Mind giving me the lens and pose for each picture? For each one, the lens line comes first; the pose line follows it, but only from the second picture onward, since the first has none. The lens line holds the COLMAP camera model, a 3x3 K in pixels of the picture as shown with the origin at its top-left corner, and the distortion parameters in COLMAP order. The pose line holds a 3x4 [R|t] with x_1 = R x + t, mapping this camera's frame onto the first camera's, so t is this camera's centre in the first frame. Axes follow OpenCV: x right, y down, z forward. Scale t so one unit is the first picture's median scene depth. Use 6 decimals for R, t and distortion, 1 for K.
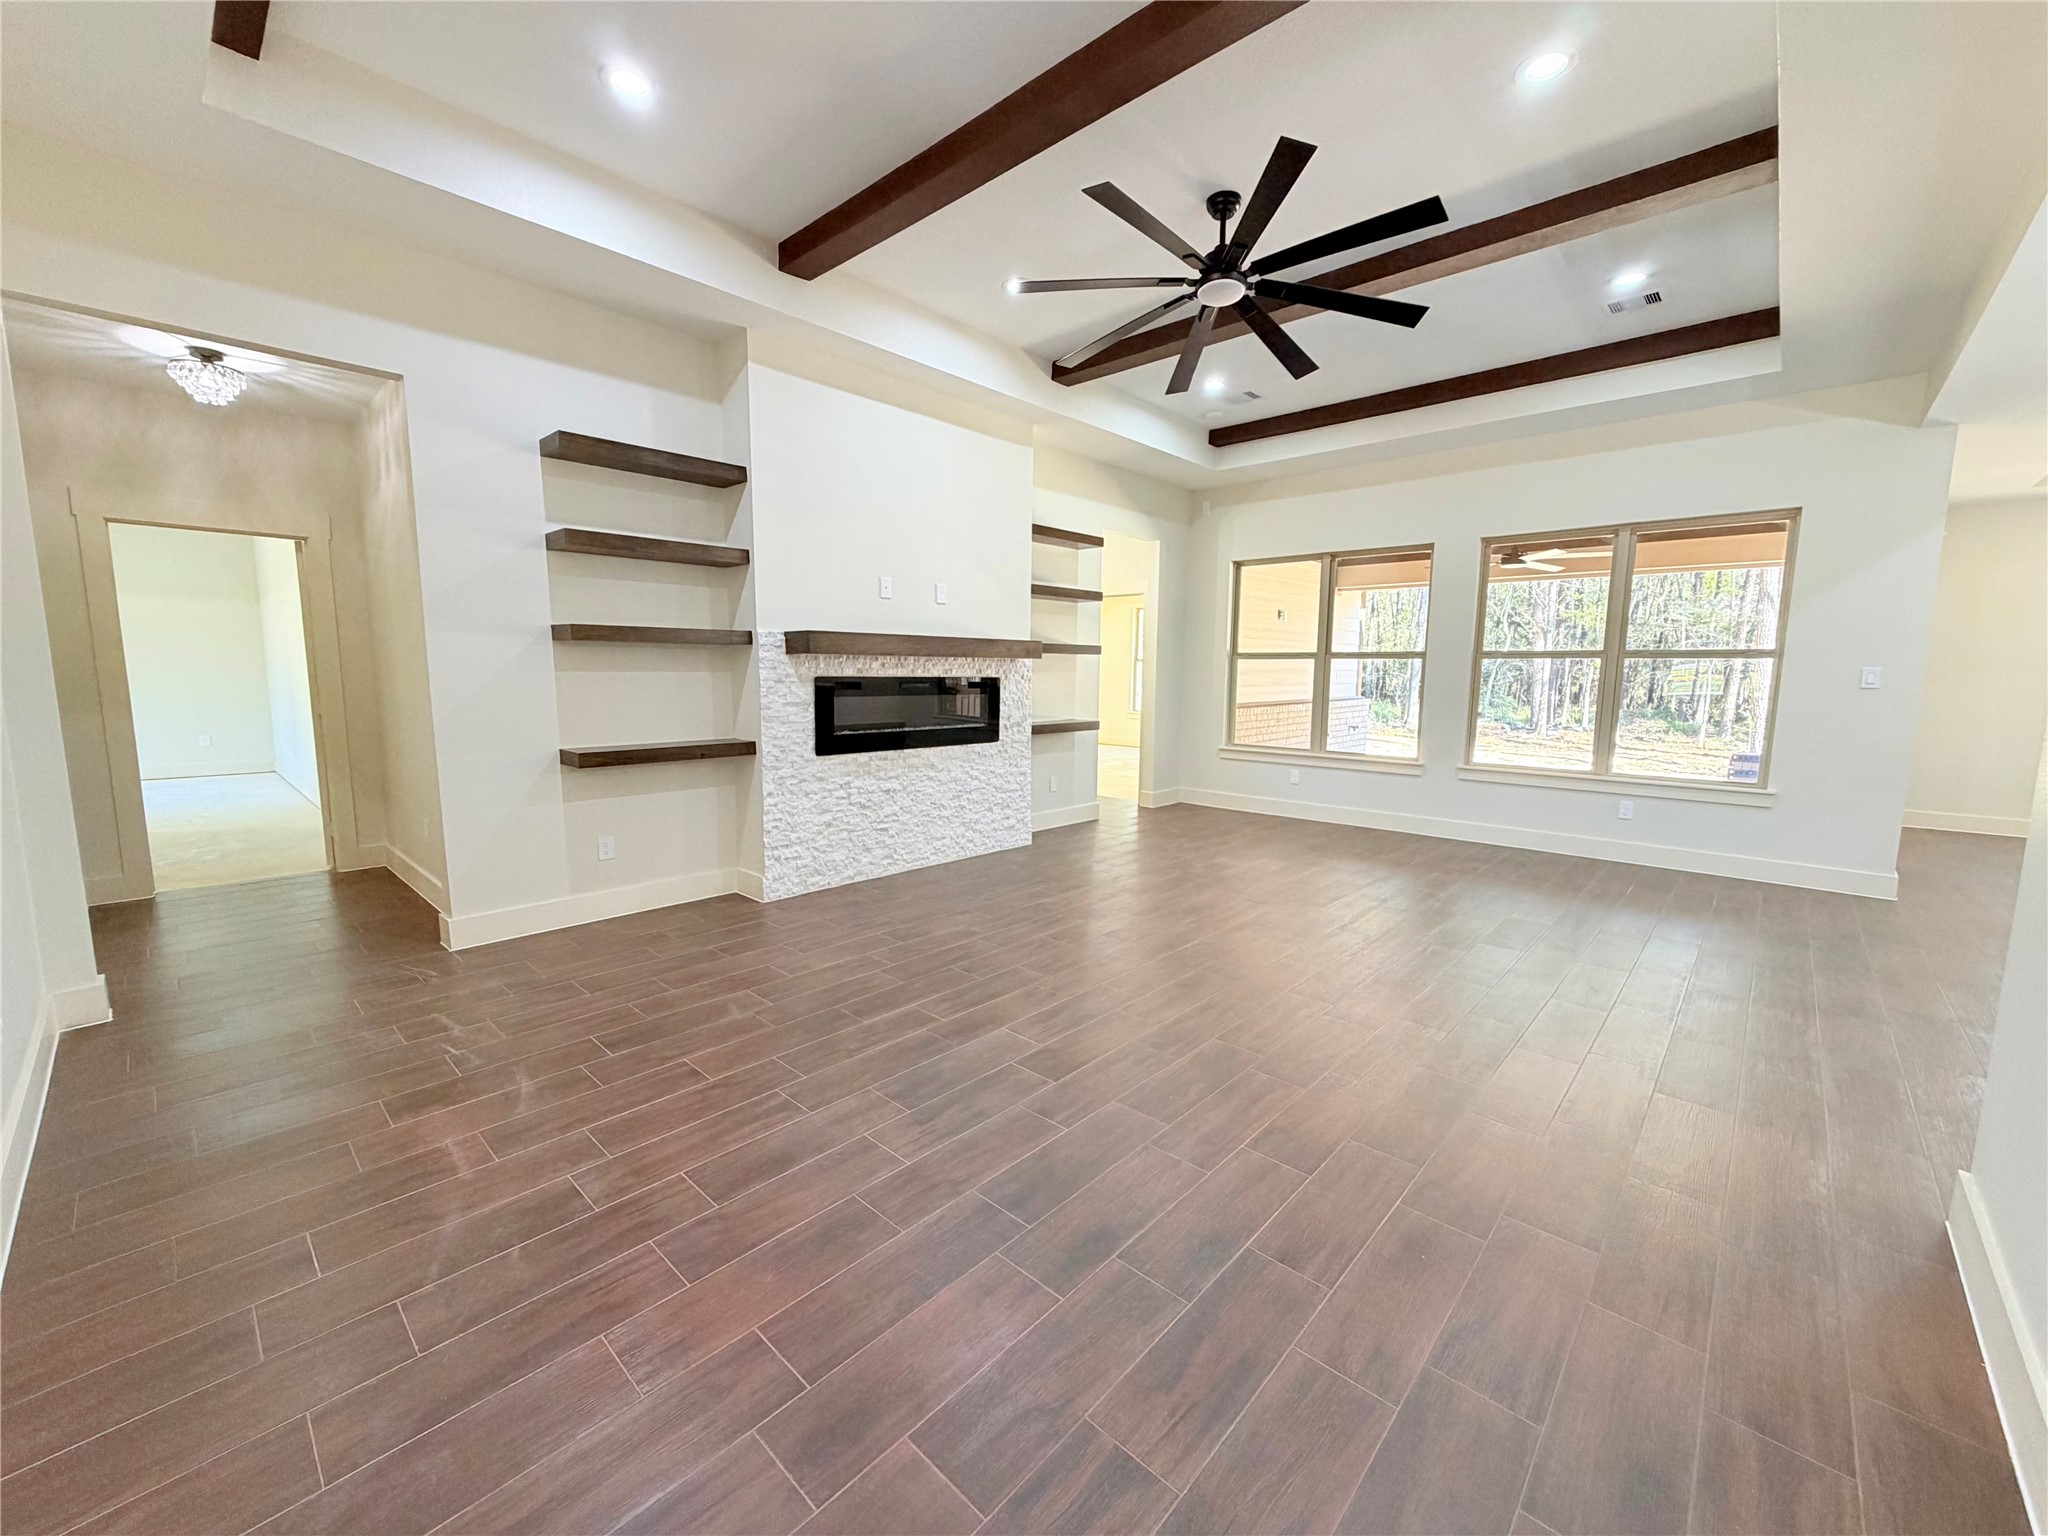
lens RADIAL K [[811.7, 0, 1019.6], [0, 811.7, 769.6], [0, 0, 1]] dist [0.000566, 0.000008]
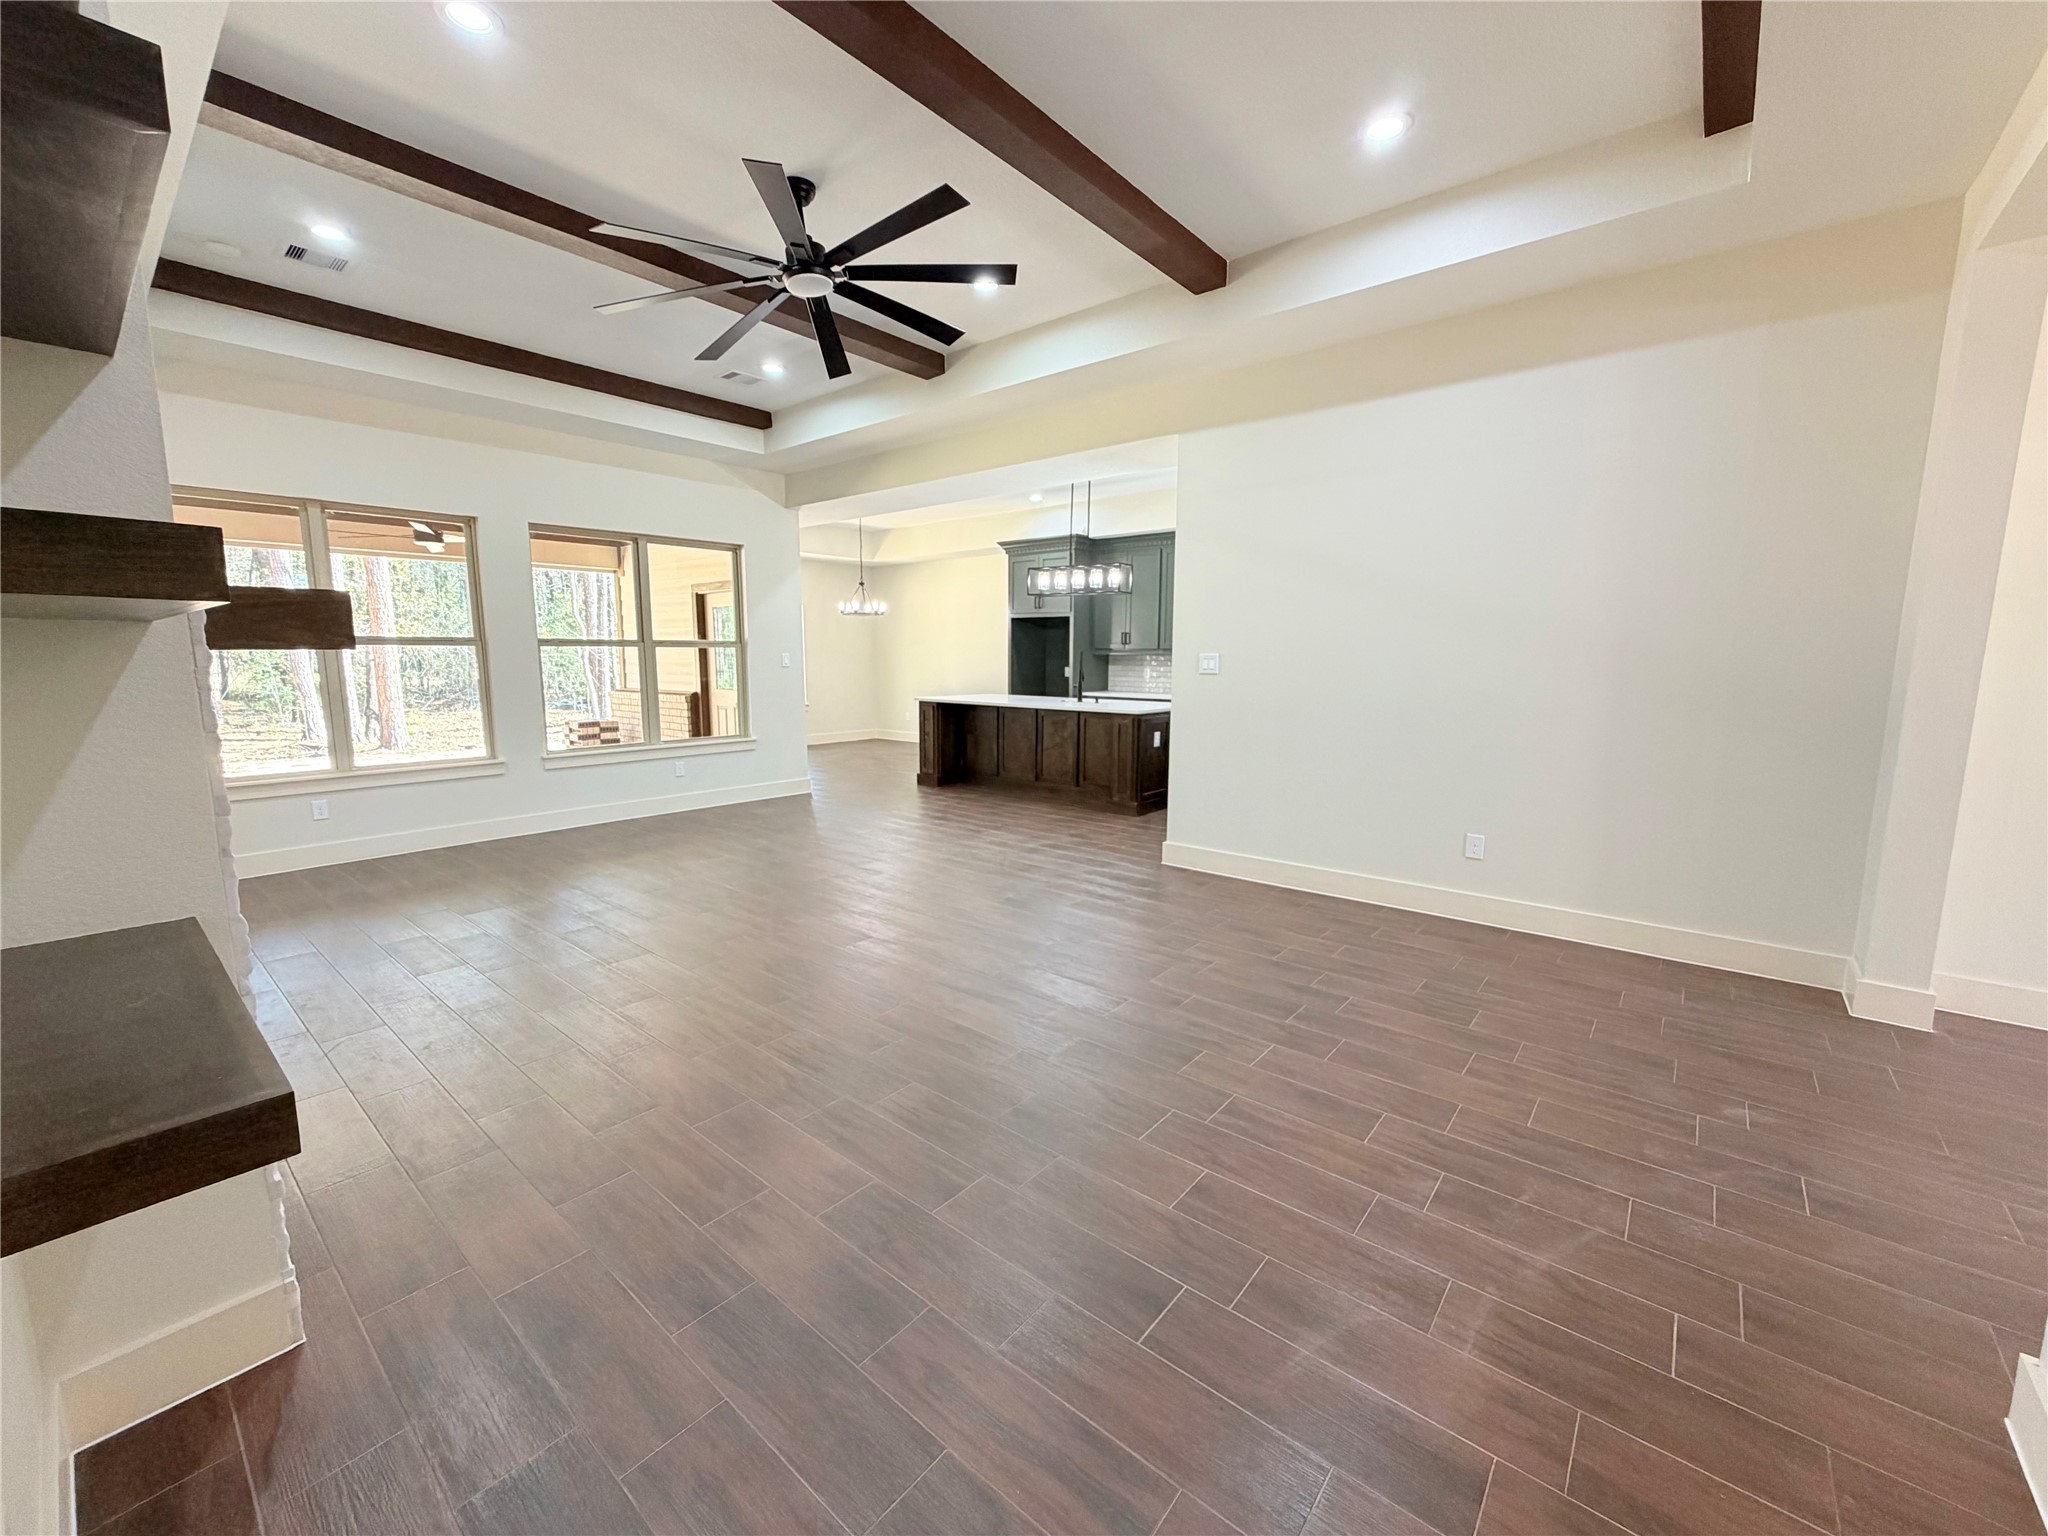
lens RADIAL K [[818.2, 0, 1016.6], [0, 818.2, 772.7], [0, 0, 1]] dist [-0.010570, -0.000009]
pose [[-0.051072, -0.153171, 0.986879, -0.612565], [0.121397, 0.979889, 0.158369, -0.096045], [-0.991289, 0.127892, -0.031450, 0.630730]]
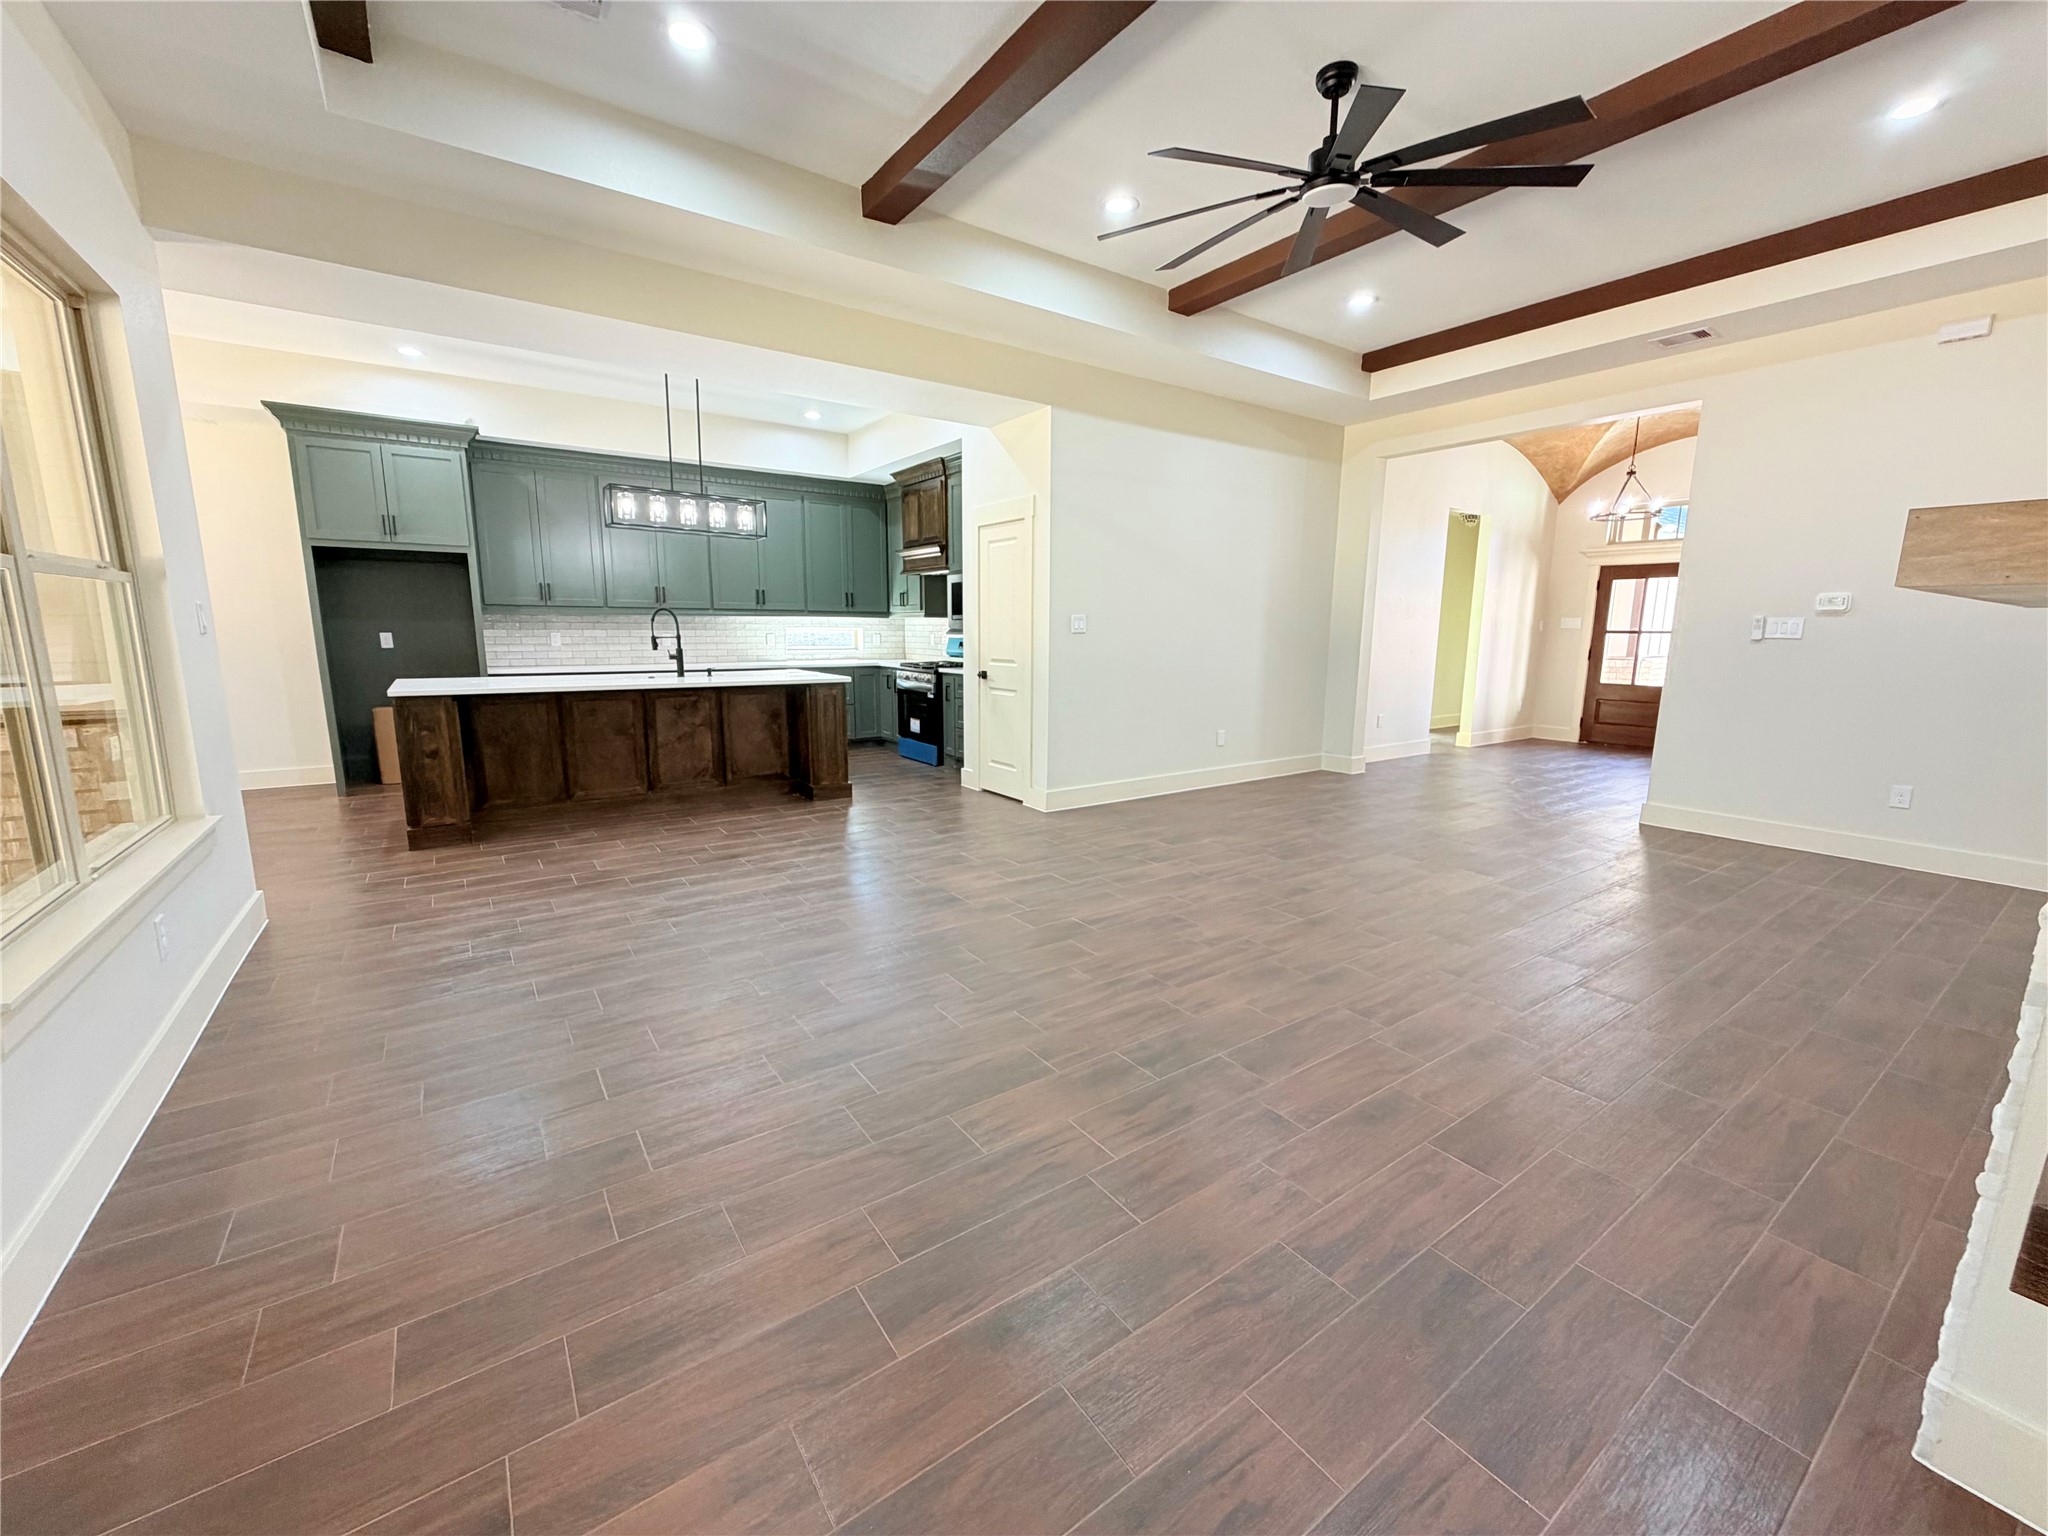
lens RADIAL K [[818.6, 0, 1024.0], [0, 818.6, 768.0], [0, 0, 1]] dist [0.000565, 0.000077]
pose [[-0.978832, -0.053454, 0.197563, 0.269562], [0.006982, 0.956008, 0.293256, -0.188620], [-0.204548, 0.288428, -0.935398, 1.540288]]
